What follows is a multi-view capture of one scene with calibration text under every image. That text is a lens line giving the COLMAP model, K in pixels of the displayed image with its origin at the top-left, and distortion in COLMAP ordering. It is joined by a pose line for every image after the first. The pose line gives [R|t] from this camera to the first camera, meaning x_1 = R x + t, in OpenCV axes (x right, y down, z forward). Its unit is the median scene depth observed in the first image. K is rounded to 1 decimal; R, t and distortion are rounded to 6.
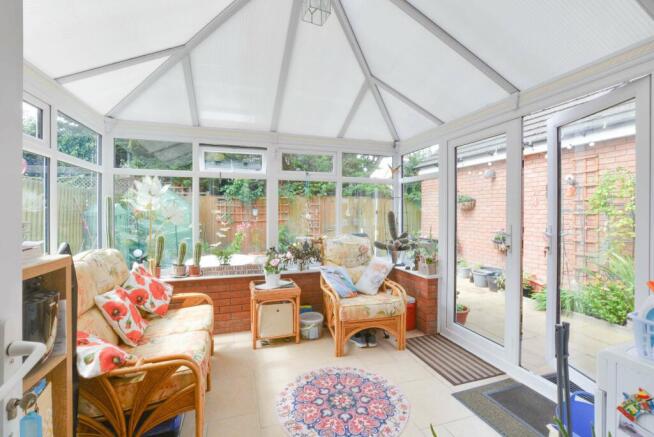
lens RADIAL K [[287.8, 0, 326.7], [0, 287.8, 215.7], [0, 0, 1]] dist [-0.018944, -0.000235]
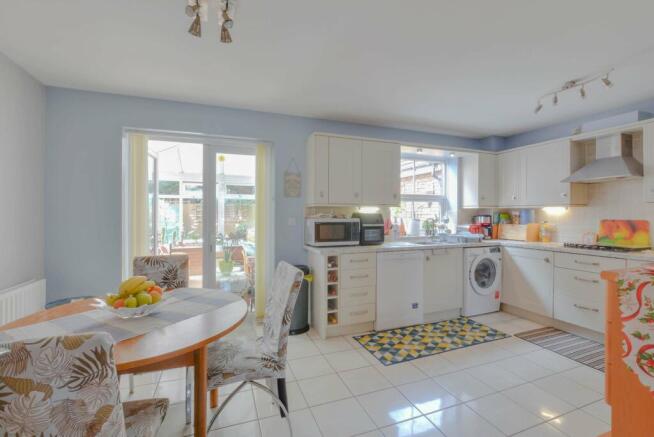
lens RADIAL K [[287.8, 0, 325.6], [0, 287.8, 217.5], [0, 0, 1]] dist [-0.018944, -0.000235]
pose [[0.999343, -0.002772, 0.036135, 0.467095], [0.002720, 0.999995, 0.001494, 0.000396], [-0.036139, -0.001395, 0.999346, -1.009382]]
